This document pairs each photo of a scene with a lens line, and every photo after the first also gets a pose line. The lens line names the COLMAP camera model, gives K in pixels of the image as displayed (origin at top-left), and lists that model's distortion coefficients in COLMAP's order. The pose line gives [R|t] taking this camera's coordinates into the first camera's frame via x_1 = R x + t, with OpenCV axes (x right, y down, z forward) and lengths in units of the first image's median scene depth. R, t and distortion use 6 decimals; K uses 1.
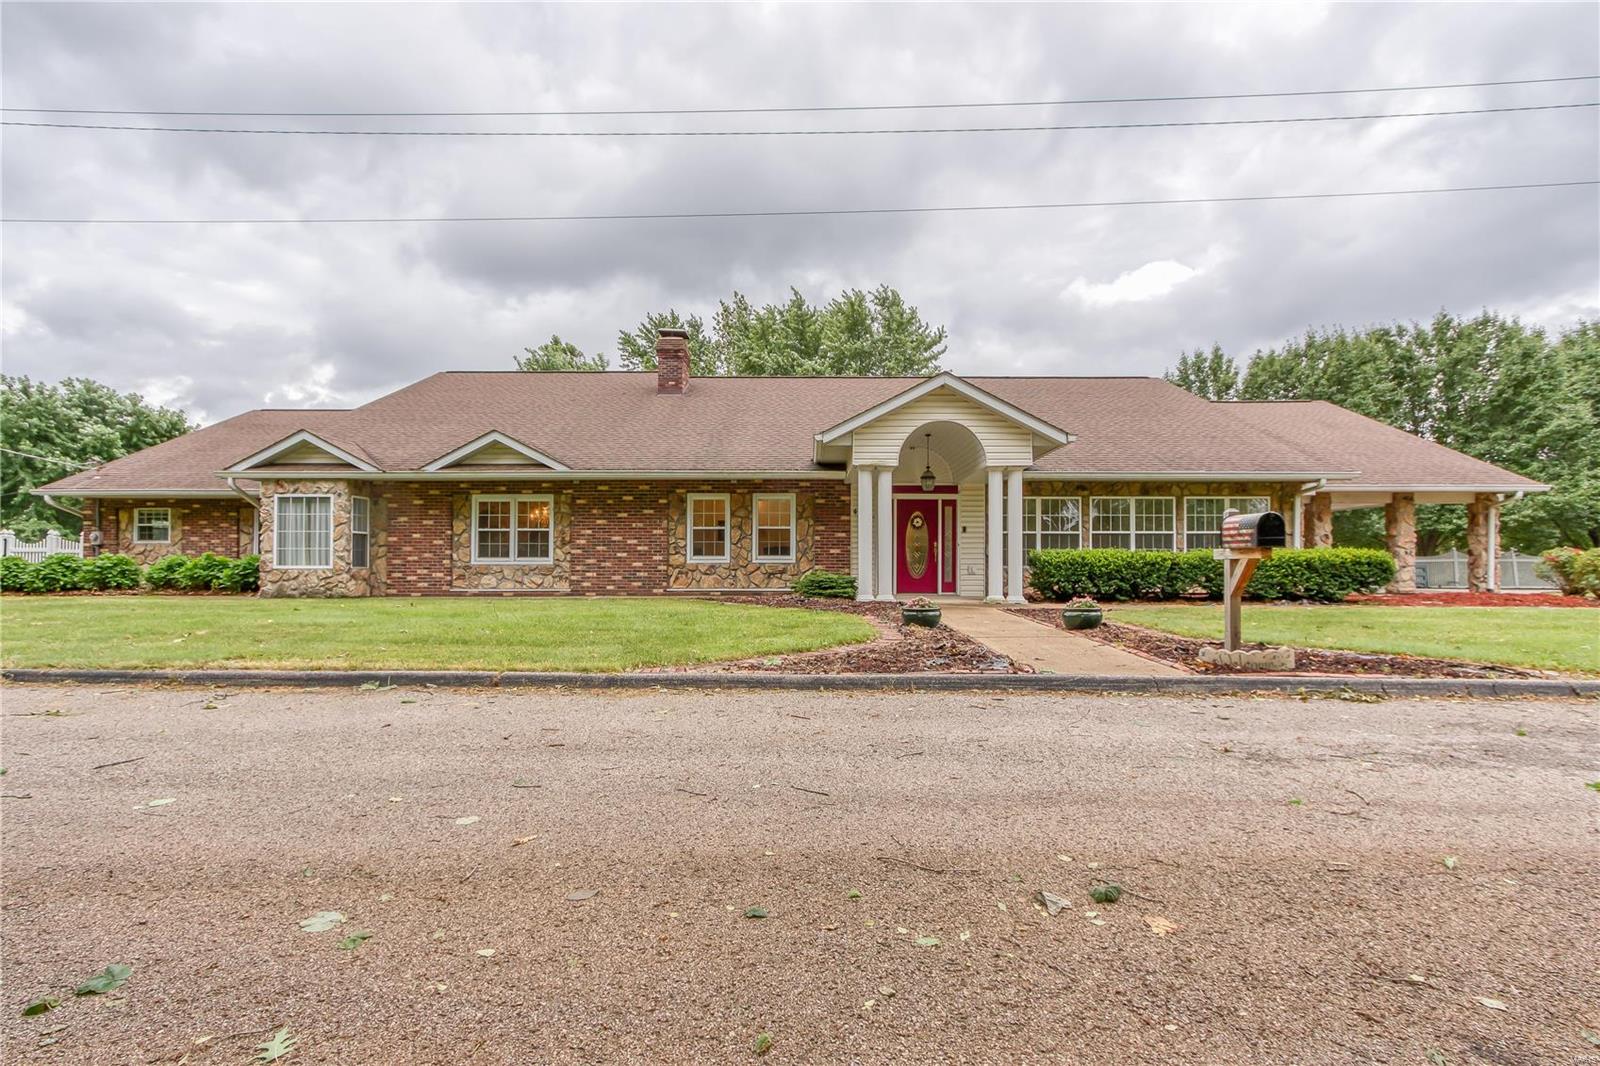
lens RADIAL K [[734.3, 0, 805.5], [0, 734.3, 533.7], [0, 0, 1]] dist [-0.001927, 0.003650]
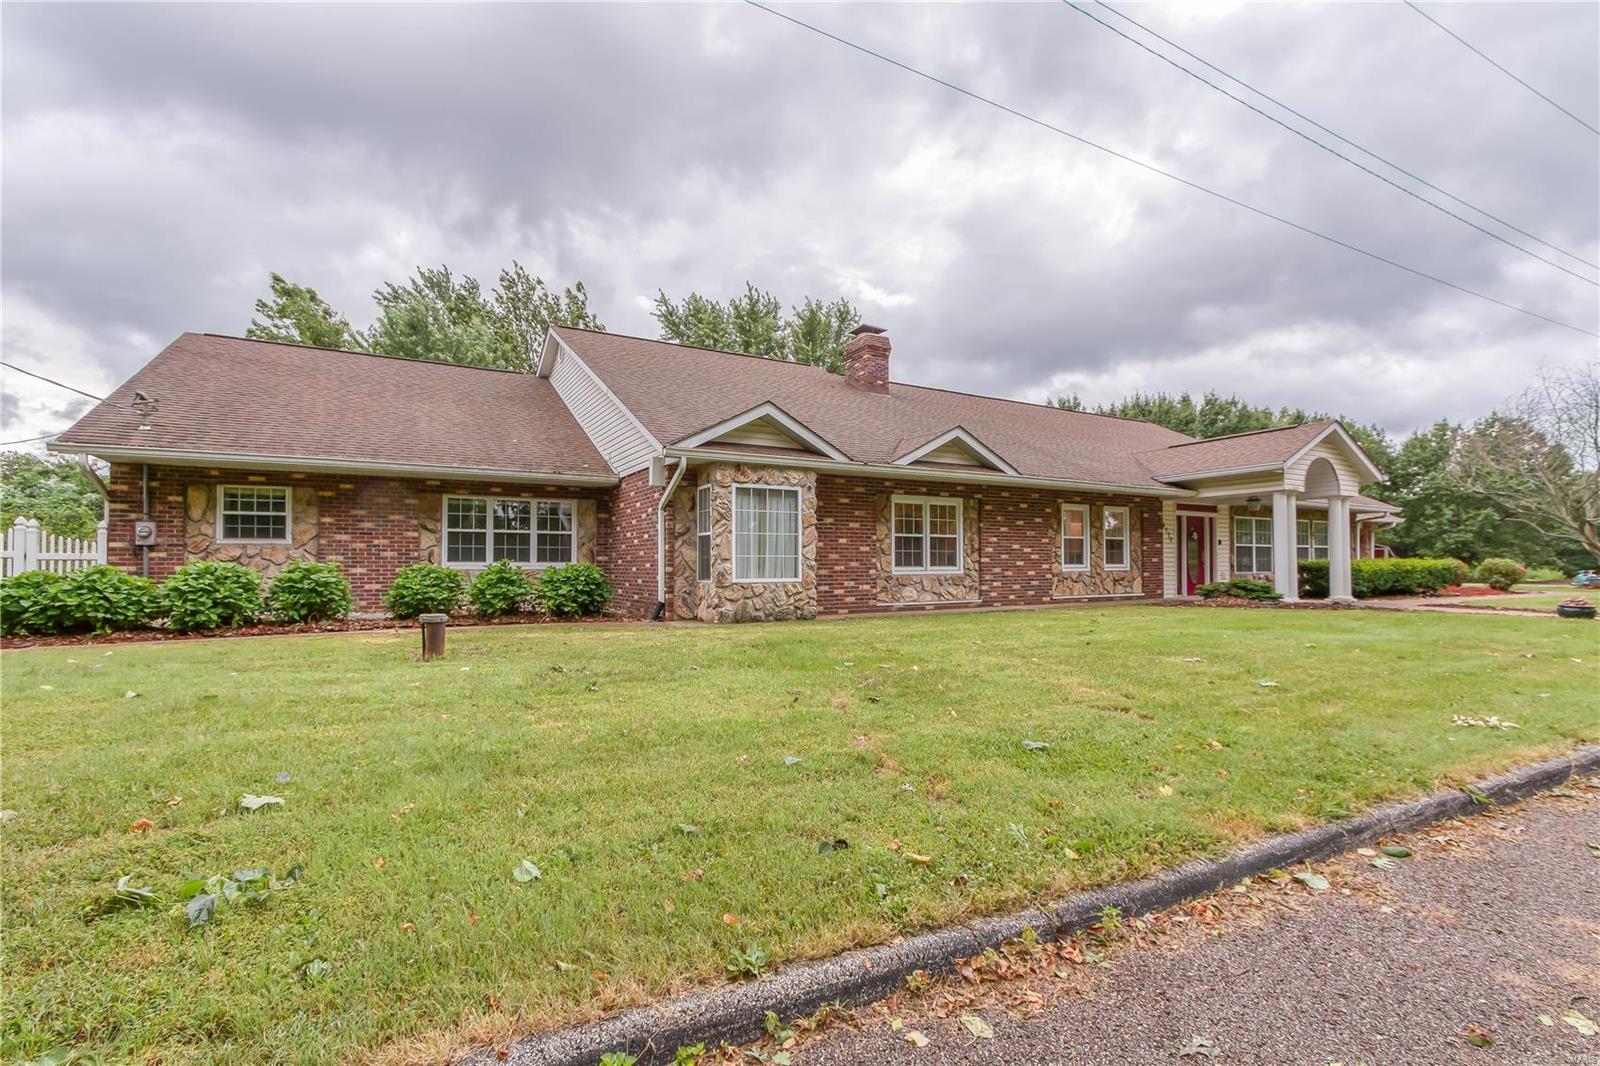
lens RADIAL K [[734.3, 0, 801.1], [0, 734.3, 529.6], [0, 0, 1]] dist [-0.001927, 0.003650]
pose [[0.858557, 0.022939, 0.512204, -1.000855], [-0.016623, 0.999719, -0.016909, 0.005049], [-0.512448, 0.006003, 0.858697, 0.307480]]
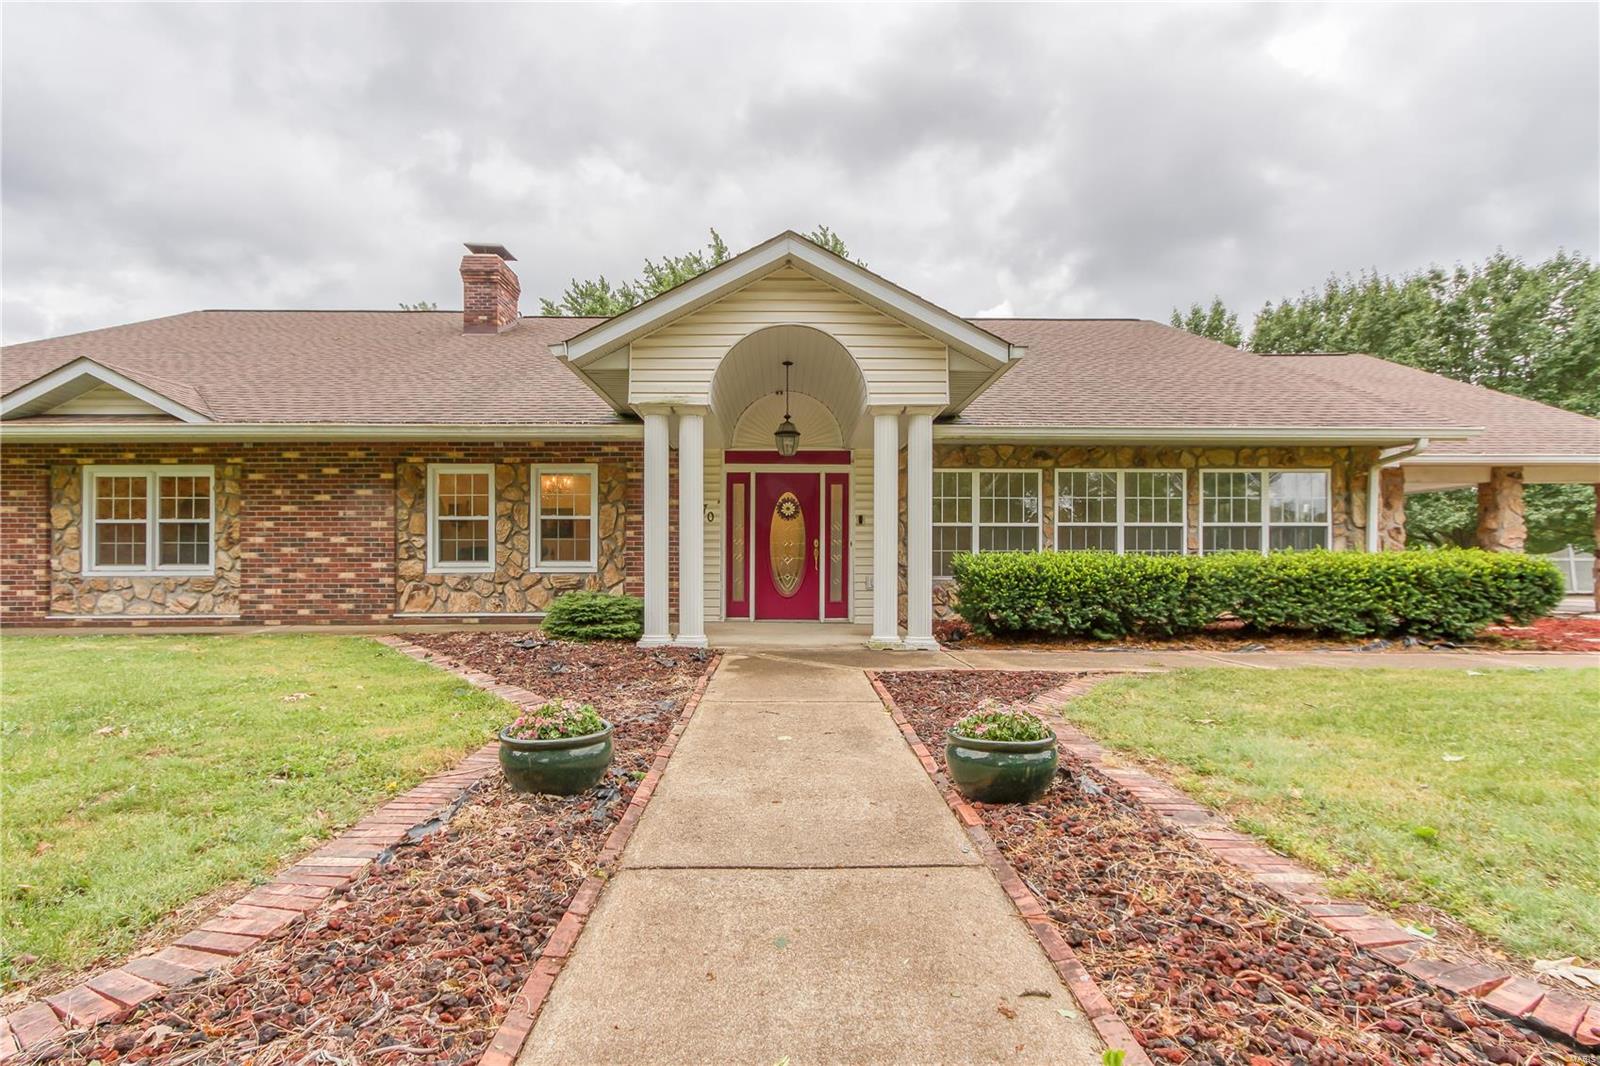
lens RADIAL K [[734.3, 0, 800.9], [0, 734.3, 545.0], [0, 0, 1]] dist [-0.001927, 0.003650]
pose [[0.999779, -0.001317, 0.020971, 0.149867], [0.000845, 0.999746, 0.022525, 0.001379], [-0.020995, -0.022502, 0.999526, 0.356937]]
